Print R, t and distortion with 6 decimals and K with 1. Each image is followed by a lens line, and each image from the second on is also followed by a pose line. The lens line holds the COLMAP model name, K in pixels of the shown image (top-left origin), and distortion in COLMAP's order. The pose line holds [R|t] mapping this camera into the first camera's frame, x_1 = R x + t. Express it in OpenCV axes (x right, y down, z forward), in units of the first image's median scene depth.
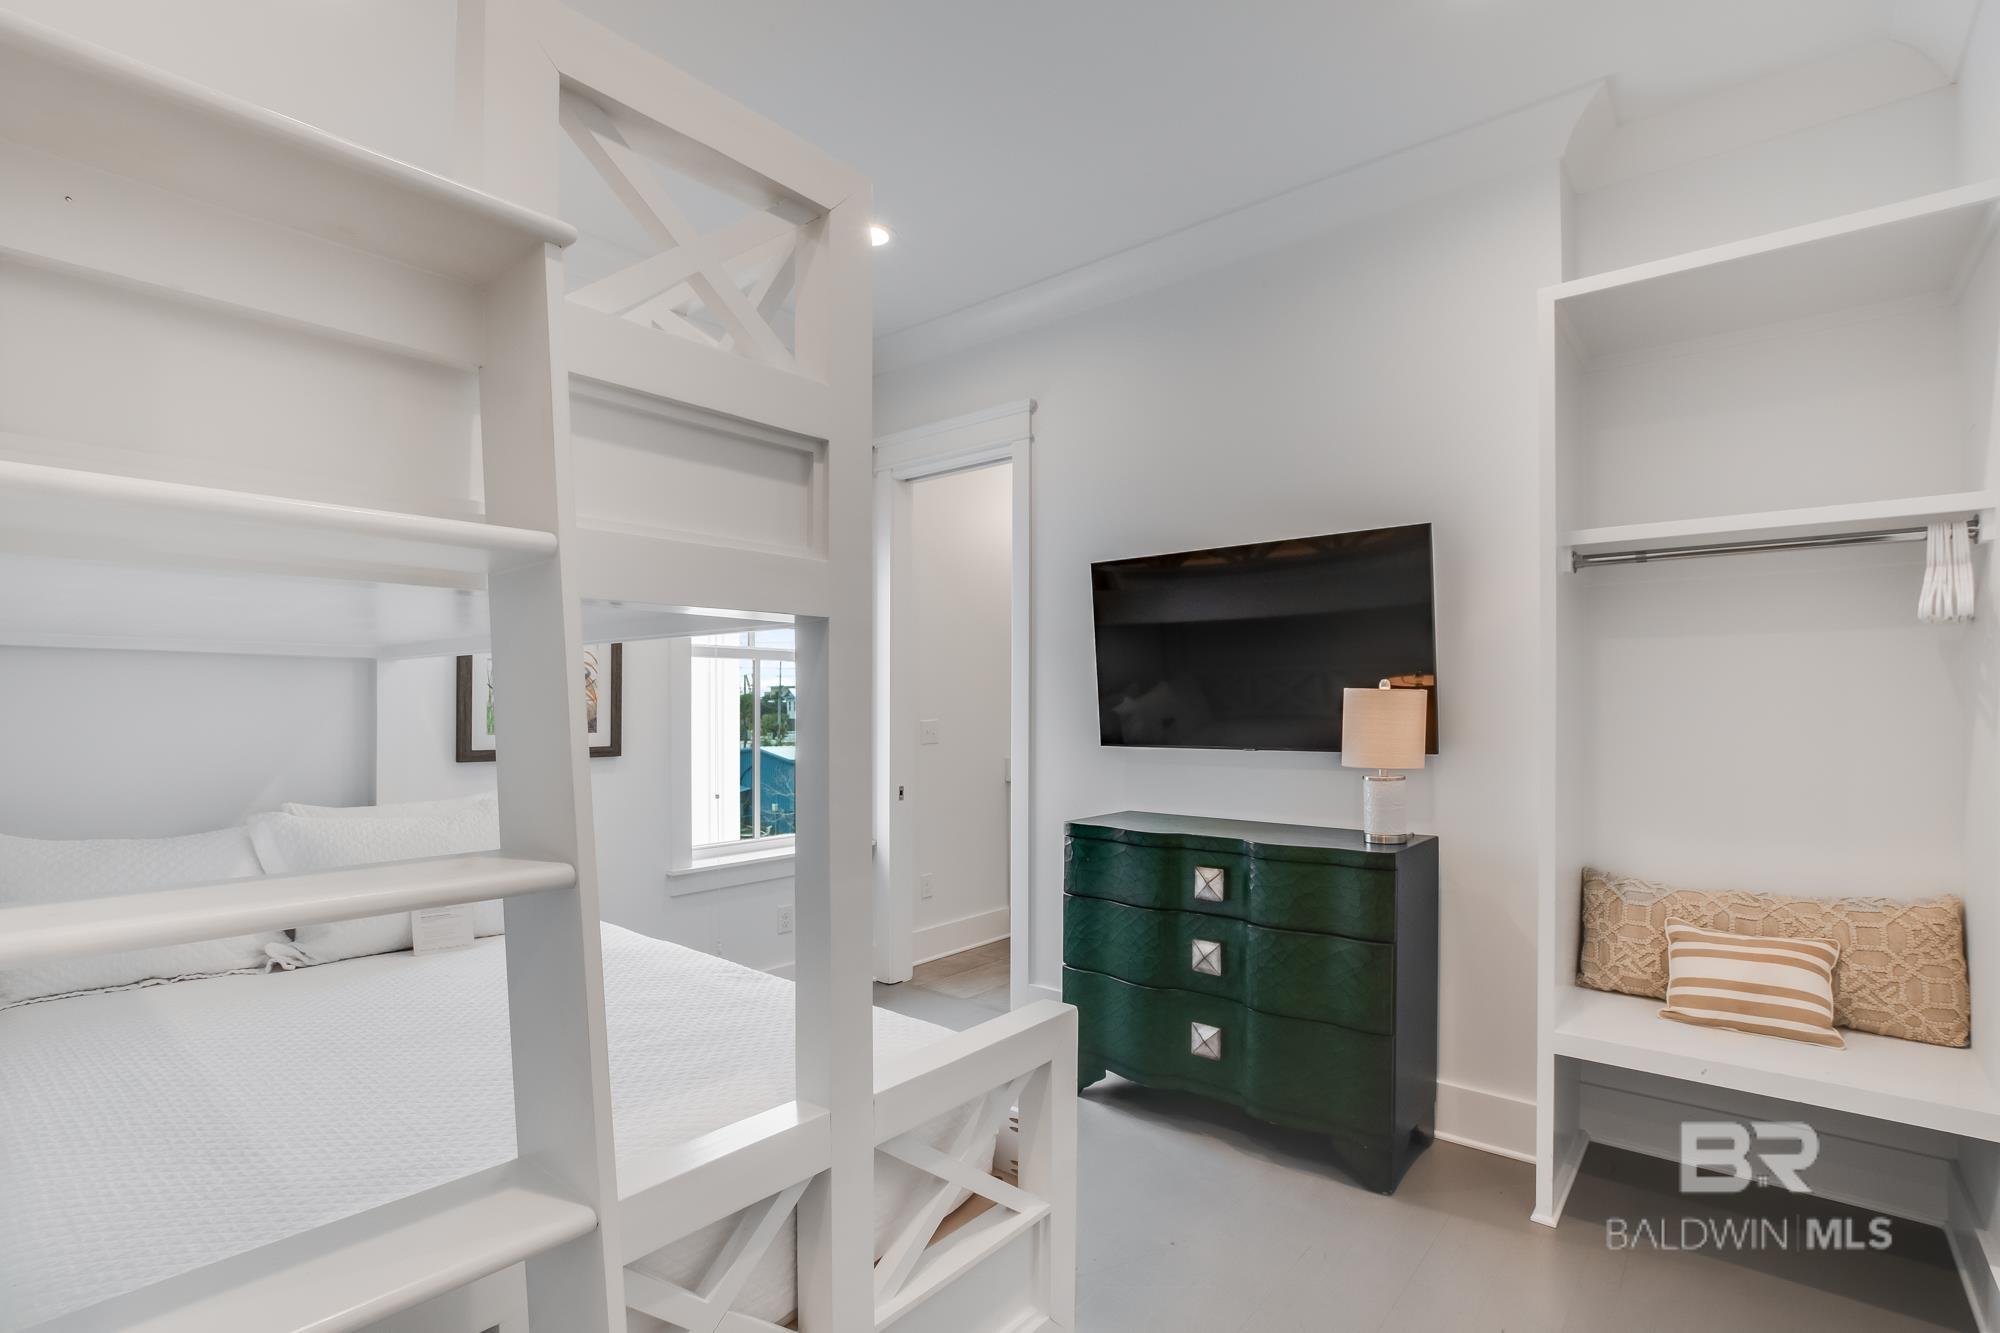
lens RADIAL K [[940.9, 0, 1003.8], [0, 940.9, 676.5], [0, 0, 1]] dist [-0.018107, -0.000239]
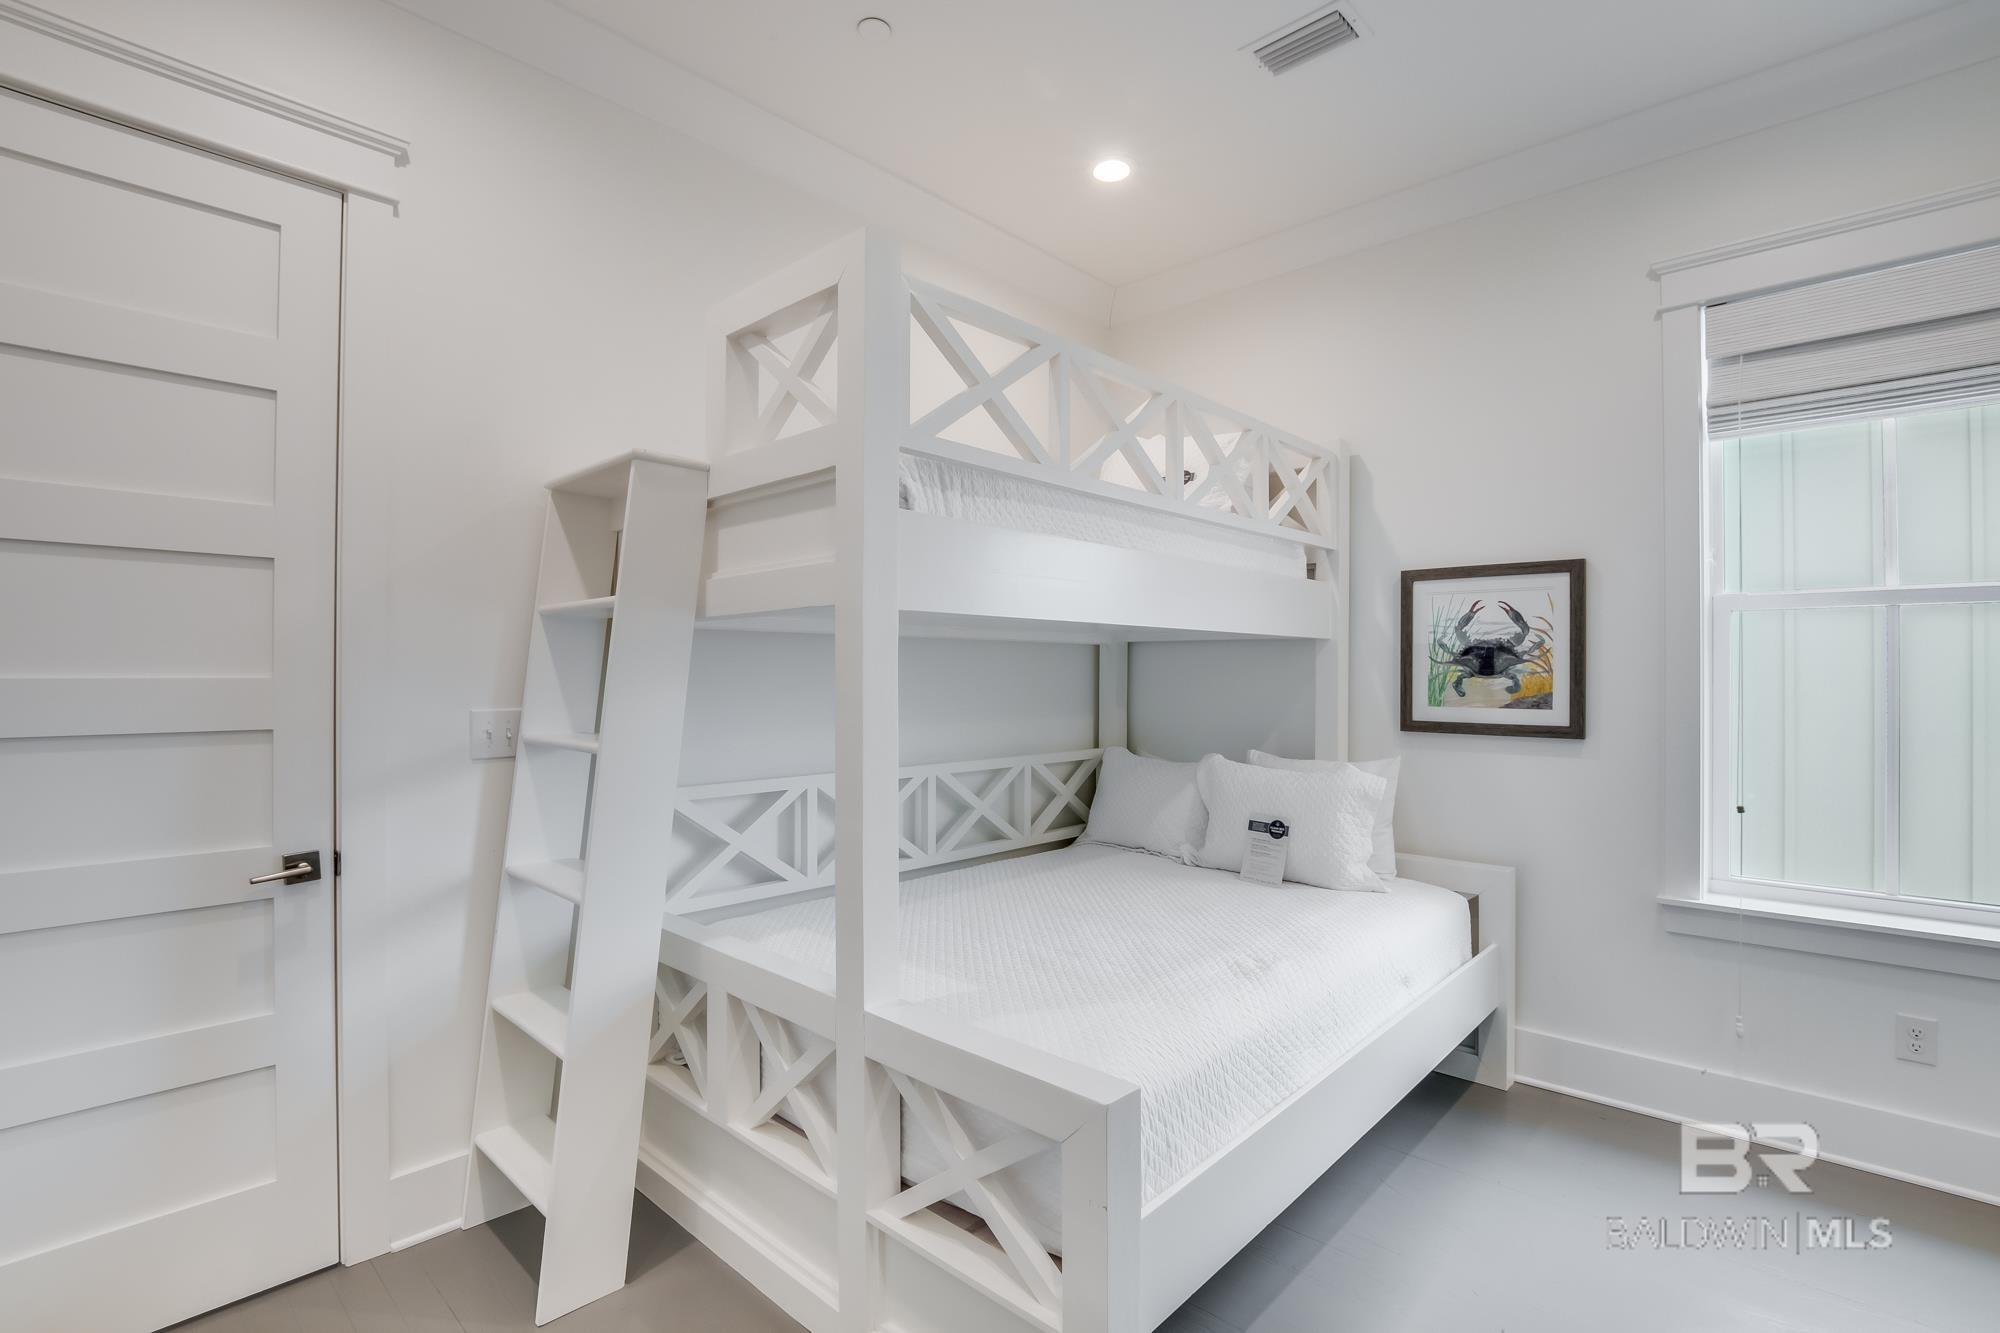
lens RADIAL K [[940.9, 0, 1006.2], [0, 940.9, 676.5], [0, 0, 1]] dist [-0.018107, -0.000239]
pose [[-0.069816, 0.004000, -0.997552, 0.454992], [0.029191, 0.999572, 0.001965, 0.013170], [0.997133, -0.028983, -0.069903, 0.563249]]
